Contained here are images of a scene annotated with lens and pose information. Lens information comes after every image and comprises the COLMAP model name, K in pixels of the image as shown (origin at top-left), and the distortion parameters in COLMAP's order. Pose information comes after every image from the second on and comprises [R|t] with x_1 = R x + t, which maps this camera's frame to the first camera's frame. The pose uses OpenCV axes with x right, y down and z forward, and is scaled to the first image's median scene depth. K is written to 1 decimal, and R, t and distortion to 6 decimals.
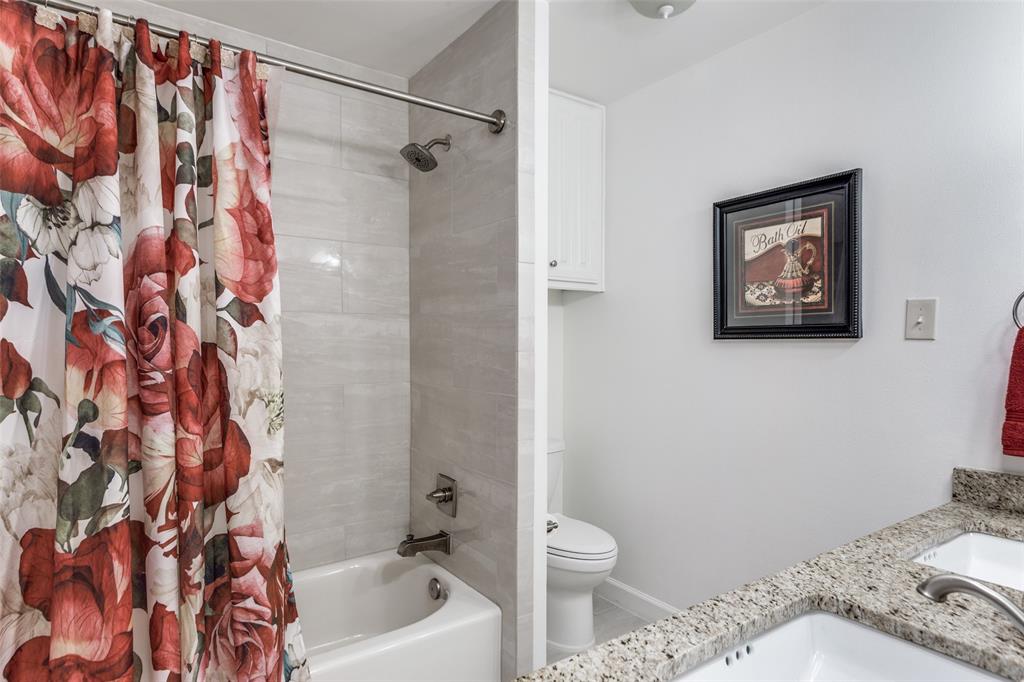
lens RADIAL K [[570.9, 0, 508.5], [0, 570.9, 337.8], [0, 0, 1]] dist [-0.000398, 0.001271]
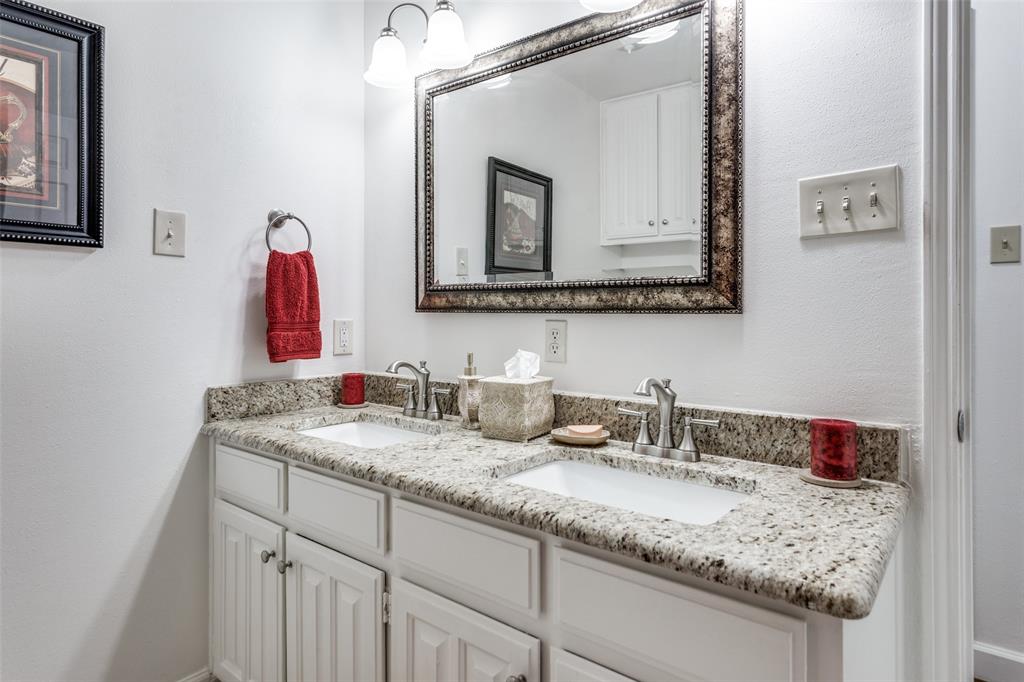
lens RADIAL K [[578.5, 0, 510.4], [0, 578.5, 310.0], [0, 0, 1]] dist [-0.004074, -0.001315]
pose [[-0.275511, 0.005796, 0.961281, -0.295581], [-0.013054, 0.999867, -0.009770, 0.088905], [-0.961209, -0.015240, -0.275399, 0.719477]]
